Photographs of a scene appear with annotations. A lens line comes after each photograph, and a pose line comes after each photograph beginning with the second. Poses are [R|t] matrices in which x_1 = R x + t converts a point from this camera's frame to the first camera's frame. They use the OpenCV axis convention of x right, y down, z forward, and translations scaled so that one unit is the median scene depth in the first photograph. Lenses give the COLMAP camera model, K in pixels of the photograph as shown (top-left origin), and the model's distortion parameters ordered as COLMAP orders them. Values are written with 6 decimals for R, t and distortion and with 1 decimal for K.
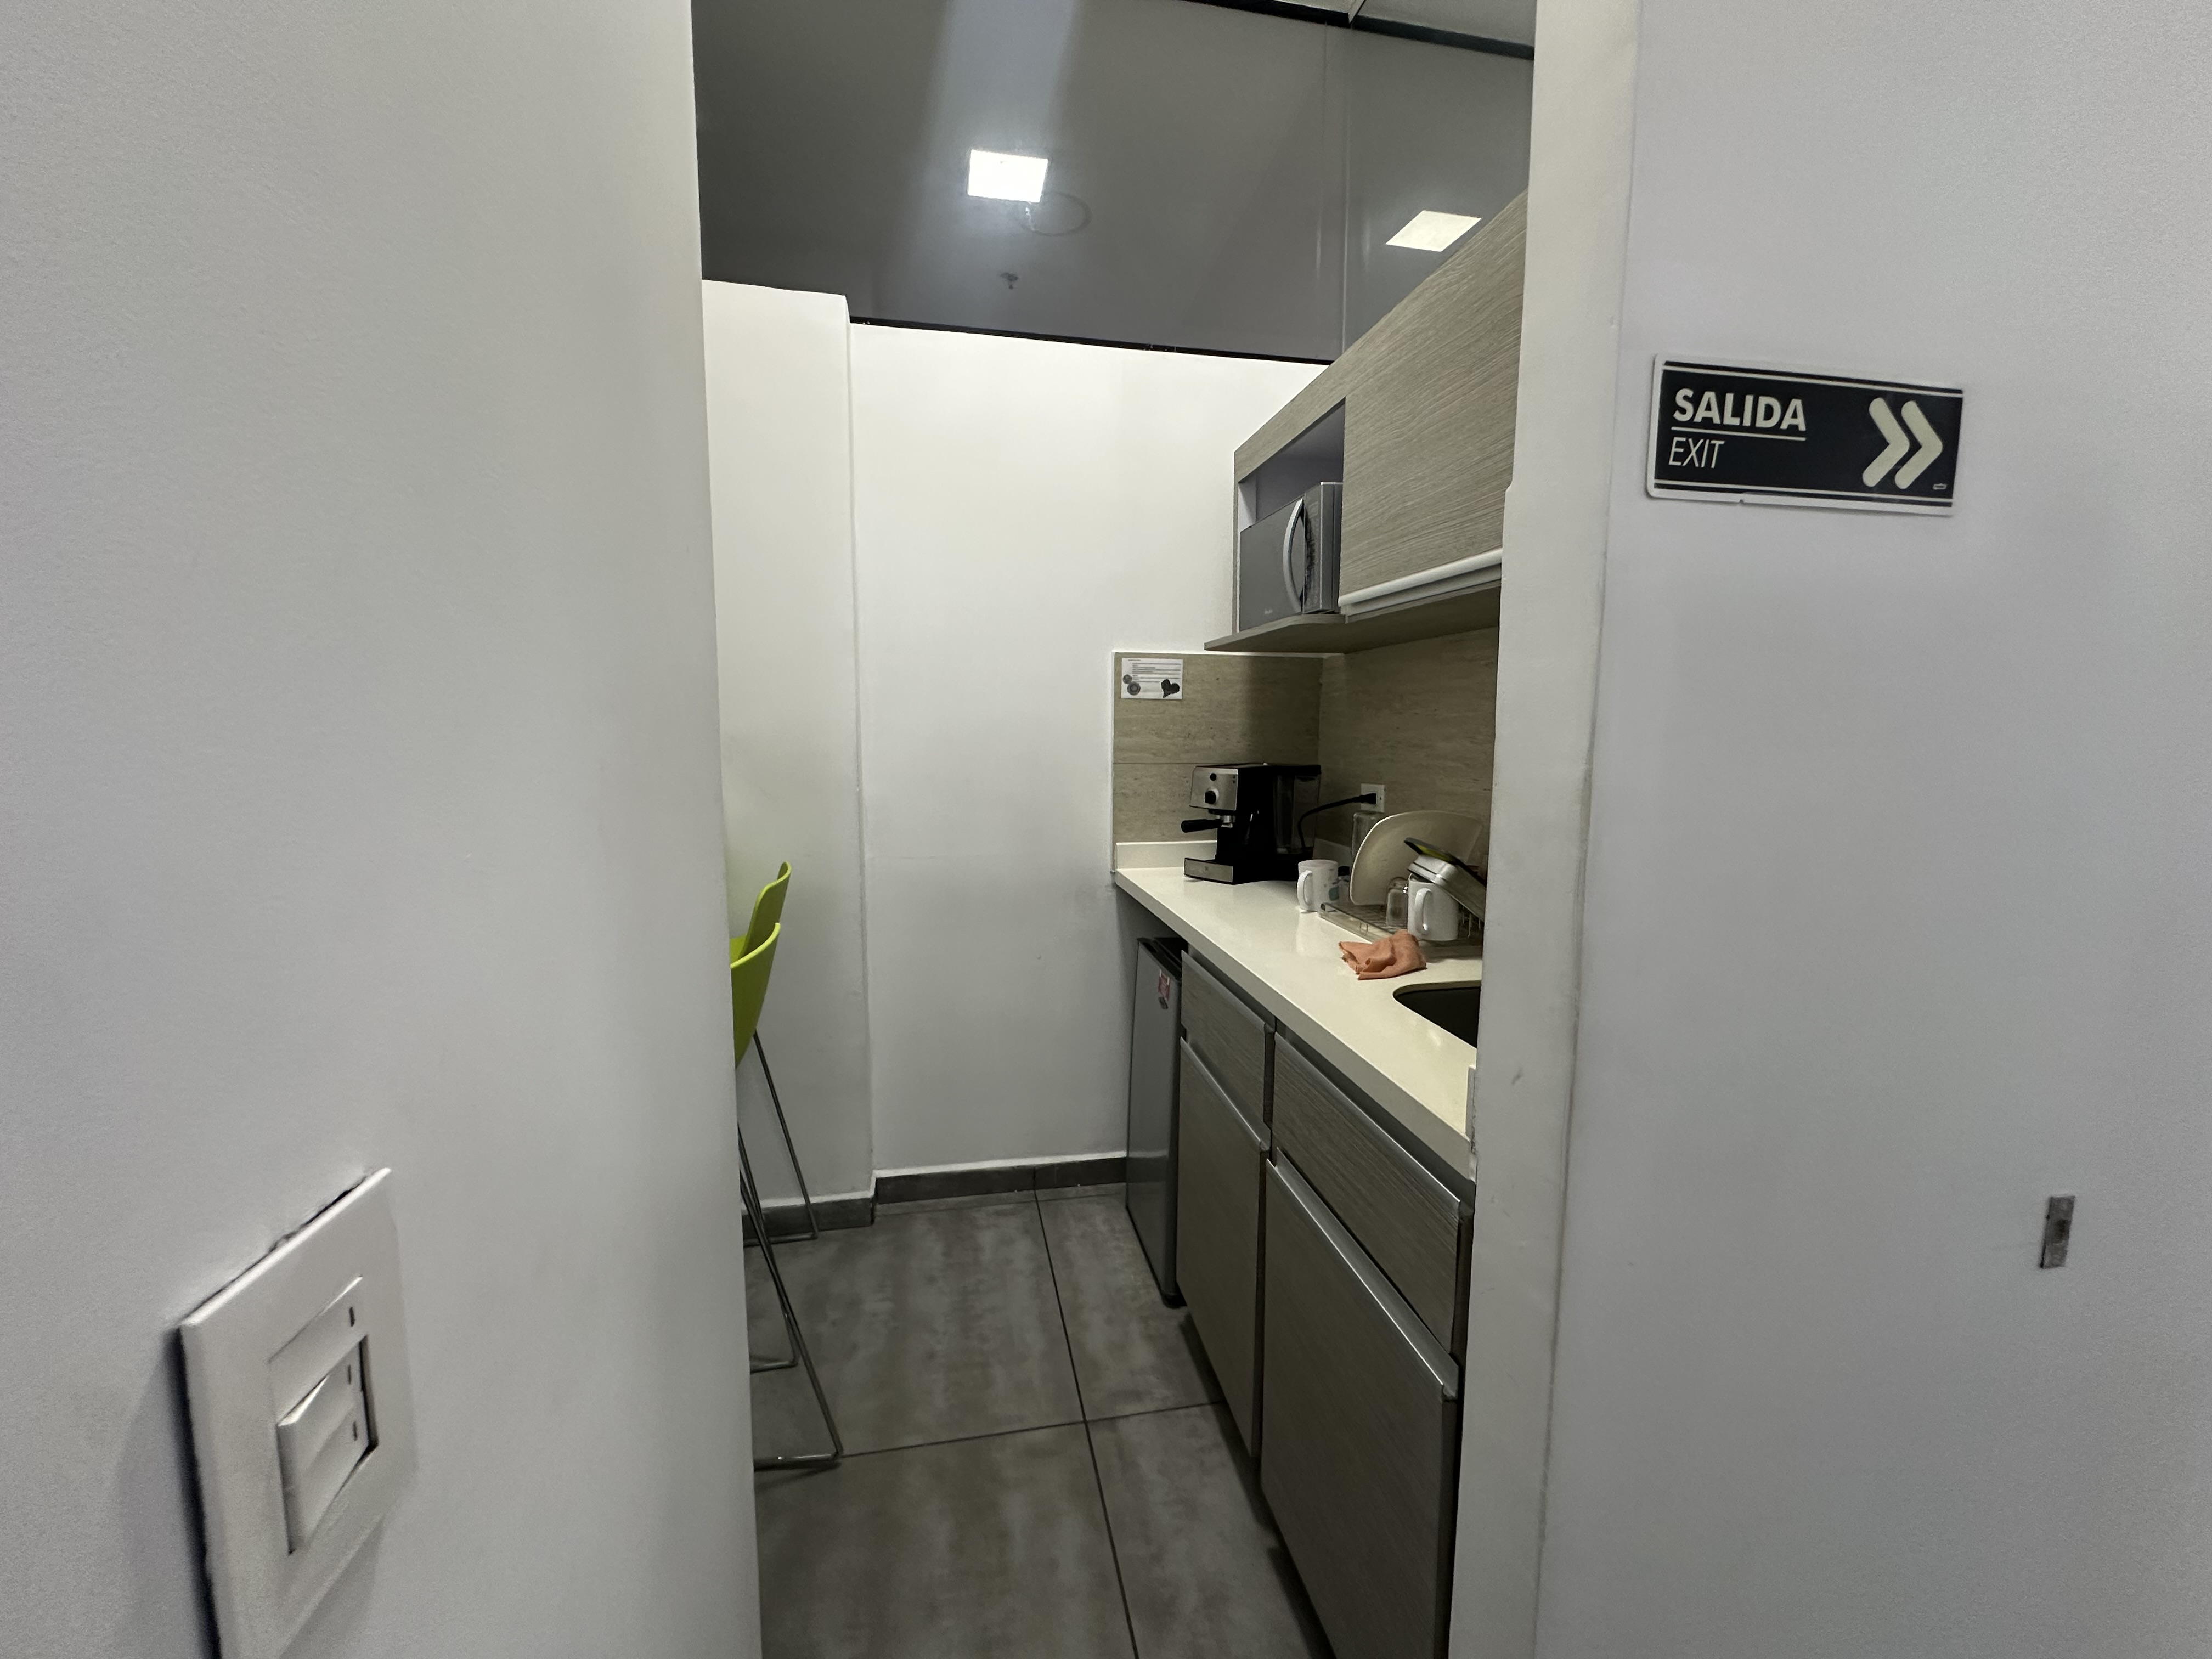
lens RADIAL K [[878.5, 0, 1106.0], [0, 878.5, 825.6], [0, 0, 1]] dist [-0.003130, -0.000382]
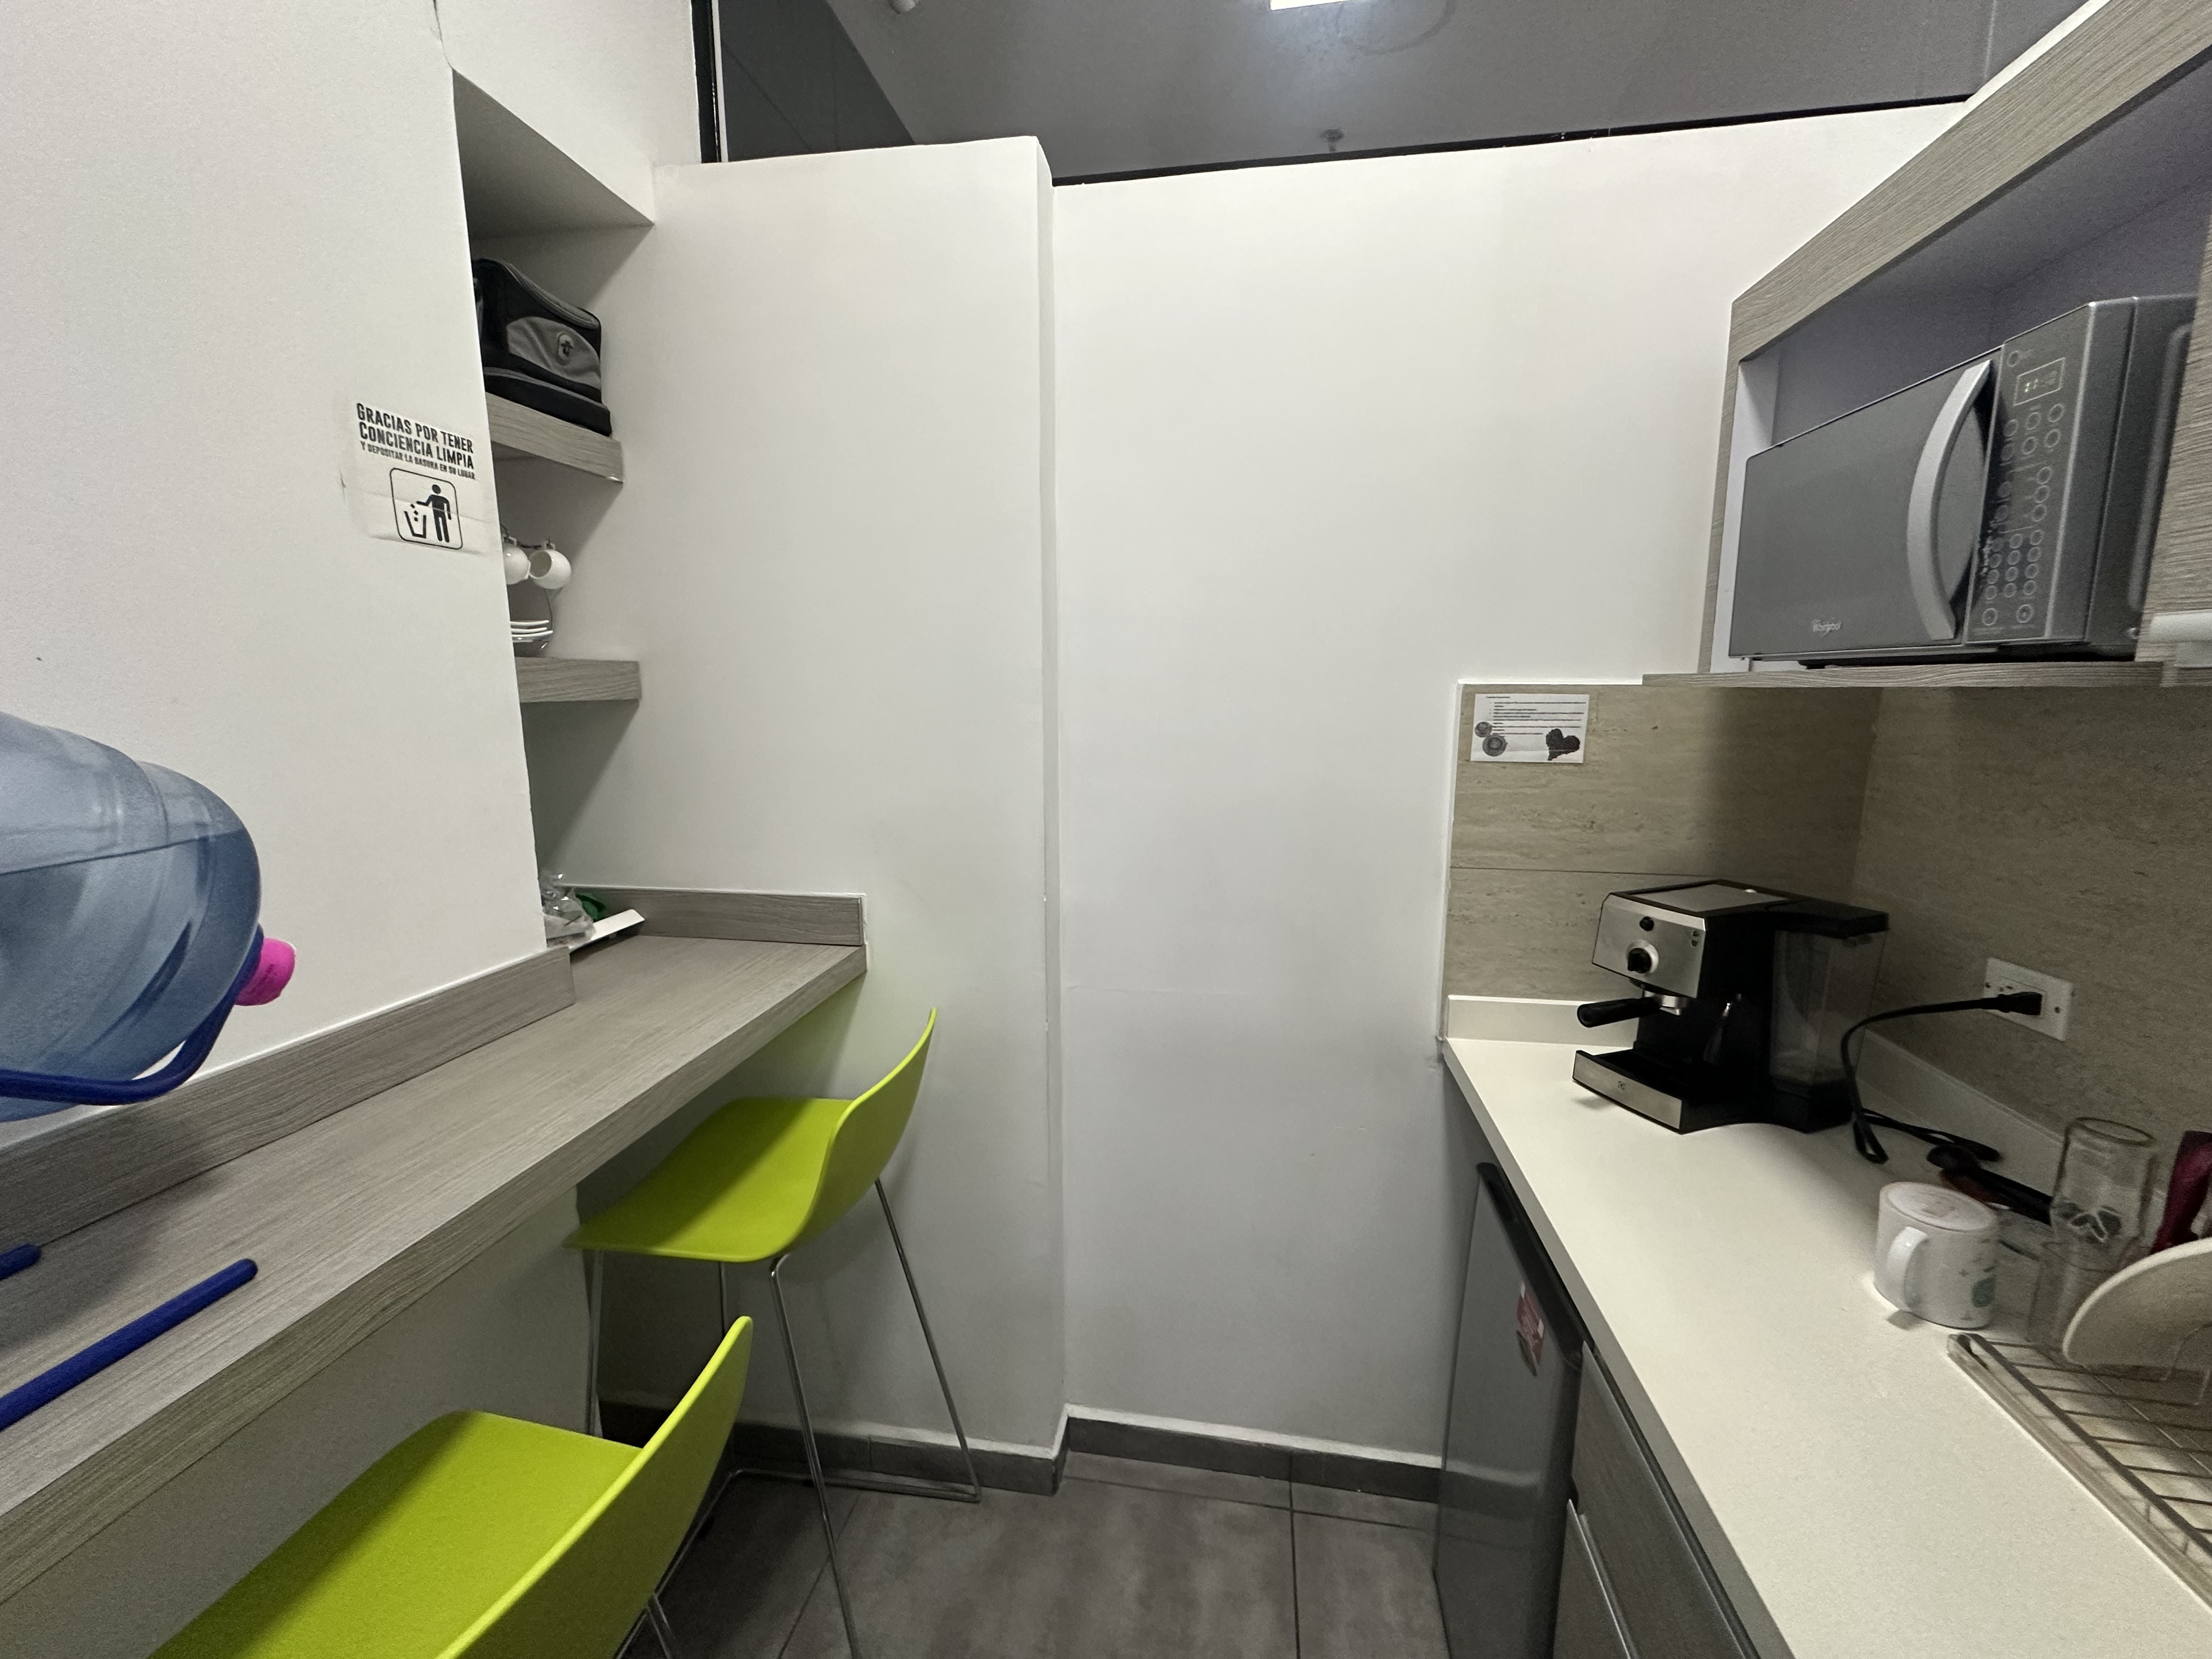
lens RADIAL K [[878.5, 0, 1106.0], [0, 878.5, 825.6], [0, 0, 1]] dist [-0.003130, -0.000382]
pose [[0.937574, 0.049502, -0.344244, -0.007488], [-0.034594, 0.998184, 0.049319, -0.122734], [0.346060, -0.034331, 0.937584, 0.353892]]
